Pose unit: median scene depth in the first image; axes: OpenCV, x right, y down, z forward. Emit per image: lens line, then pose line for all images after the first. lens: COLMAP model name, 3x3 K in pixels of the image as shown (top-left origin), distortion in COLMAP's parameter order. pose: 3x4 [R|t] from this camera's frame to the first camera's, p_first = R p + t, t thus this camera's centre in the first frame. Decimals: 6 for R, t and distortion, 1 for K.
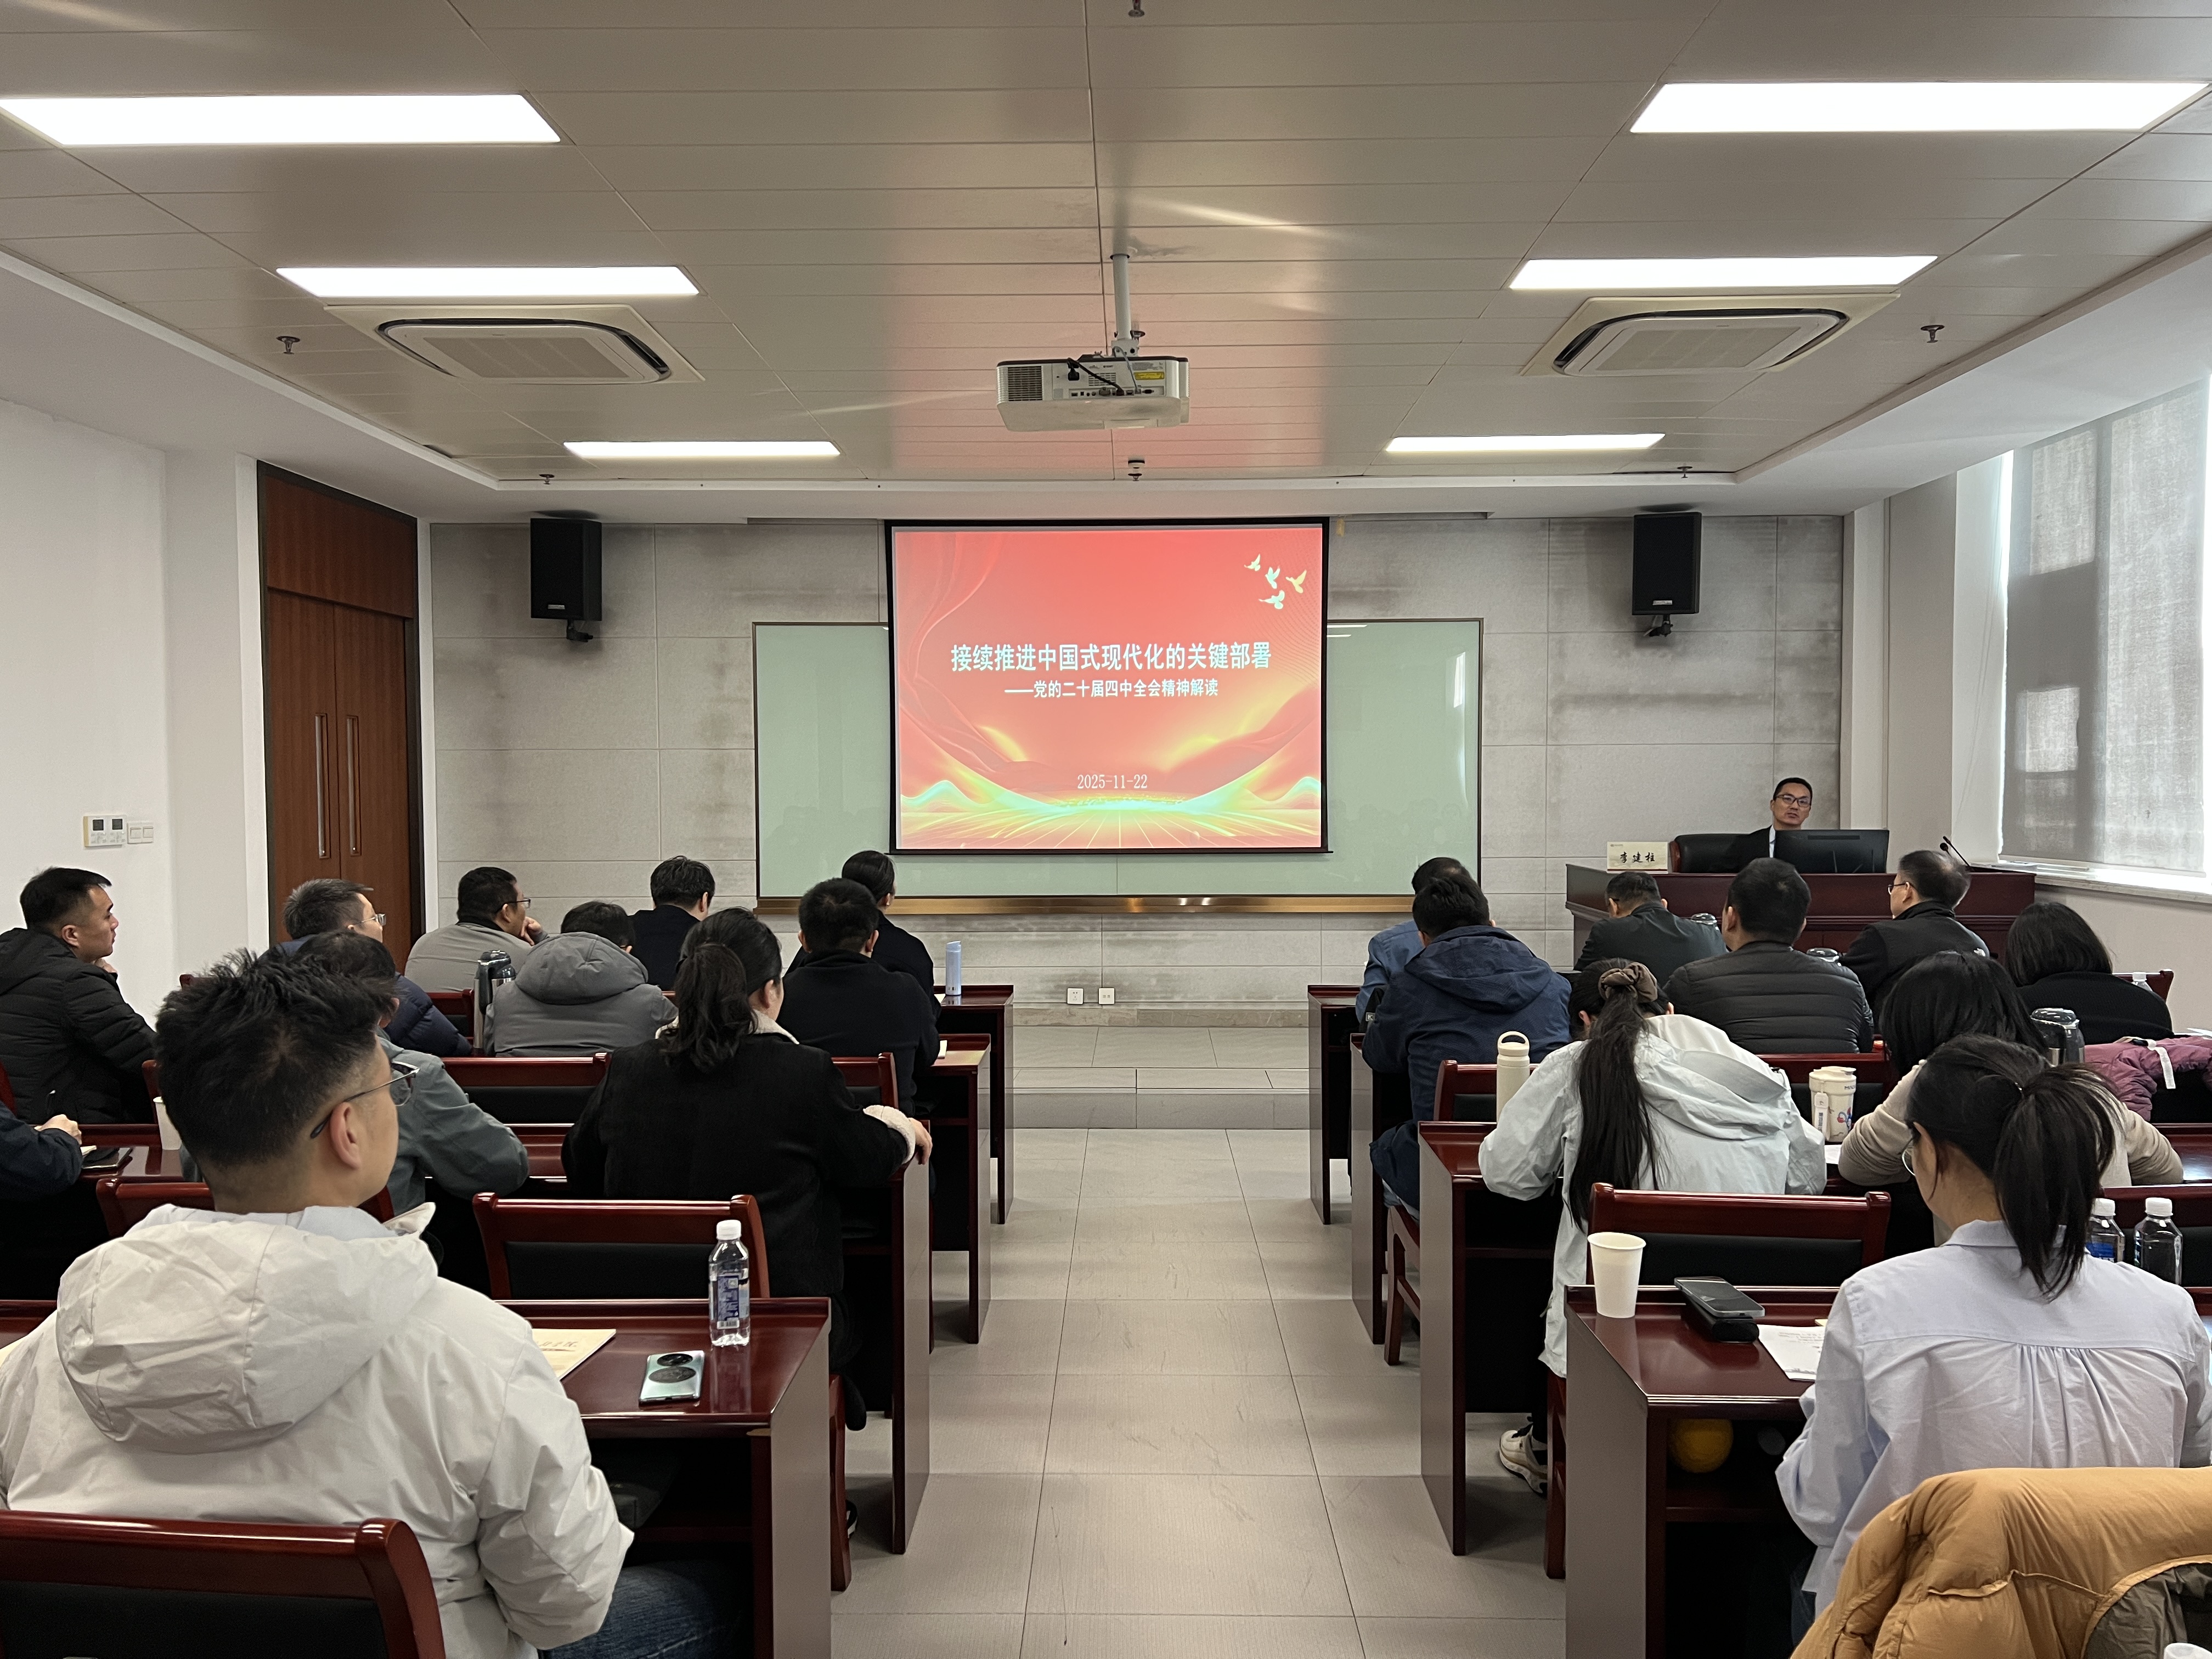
lens RADIAL K [[1668.8, 0, 1106.0], [0, 1668.8, 829.5], [0, 0, 1]] dist [0.074511, -0.001164]
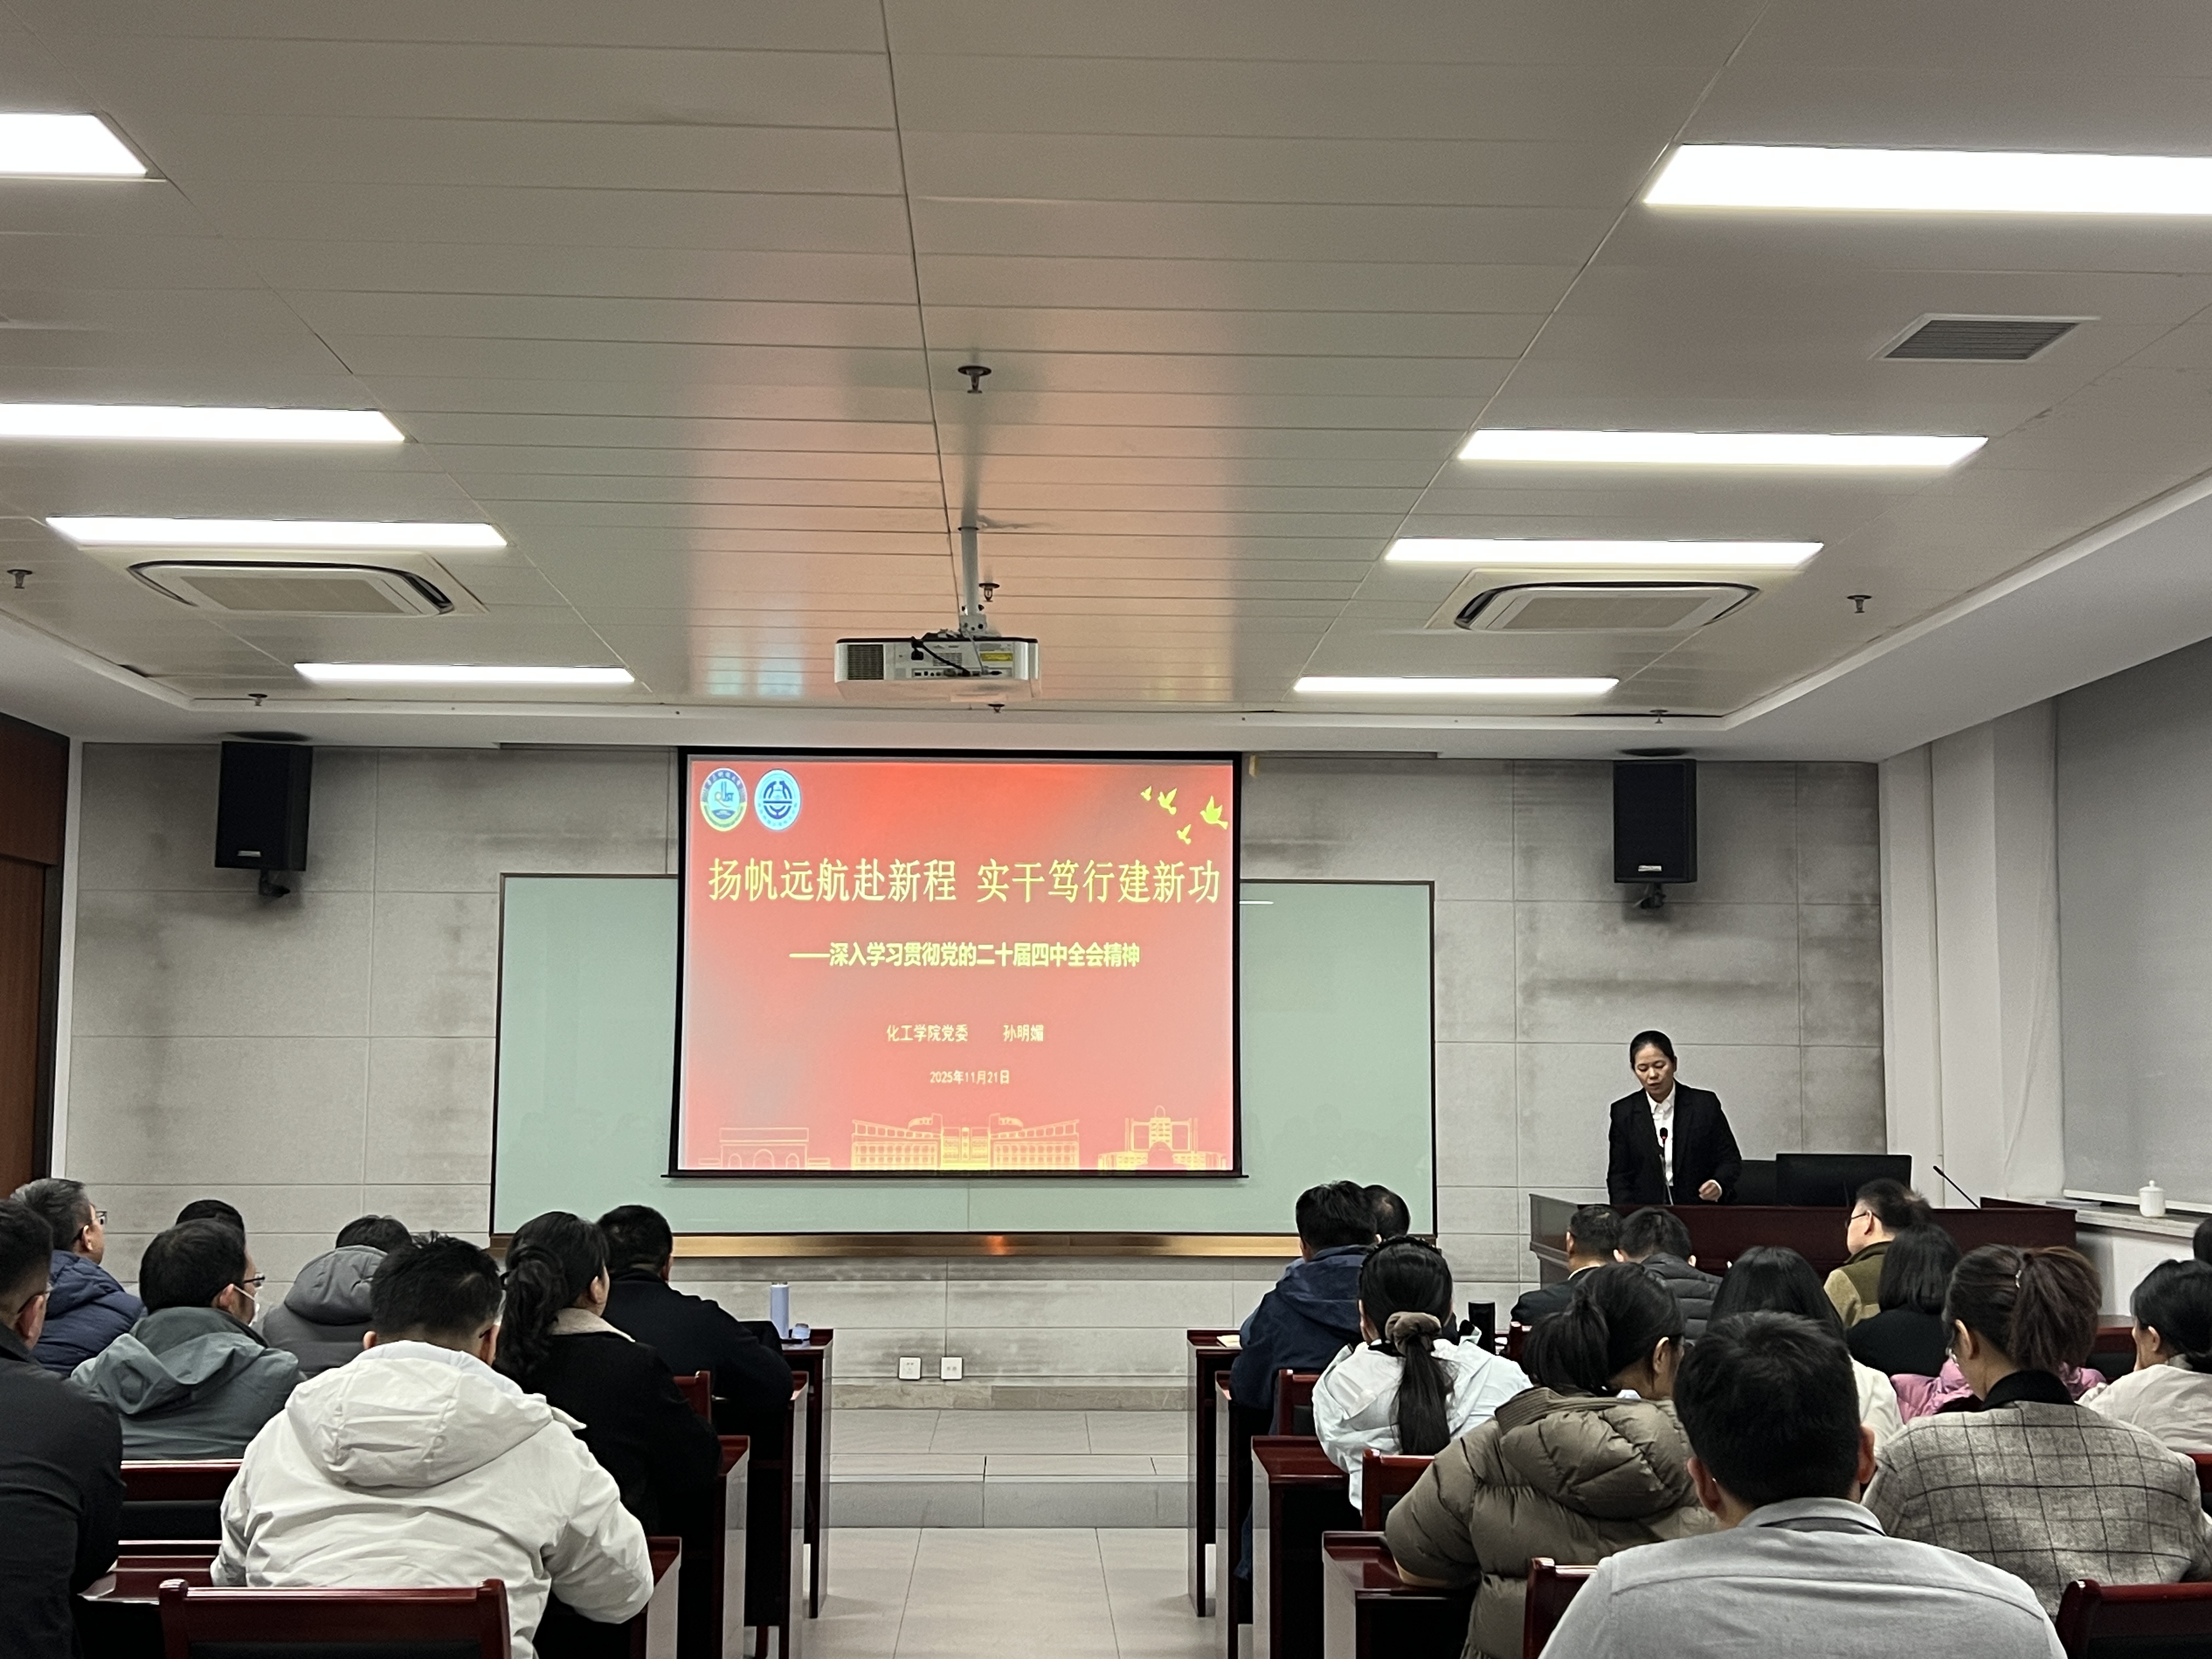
lens RADIAL K [[2644.3, 0, 1117.3], [0, 2644.3, 839.3], [0, 0, 1]] dist [0.207283, -0.568926]
pose [[0.998462, 0.015021, 0.053373, 0.007715], [-0.008513, 0.992721, -0.120136, 0.006702], [-0.054789, 0.119497, 0.991322, -0.243667]]
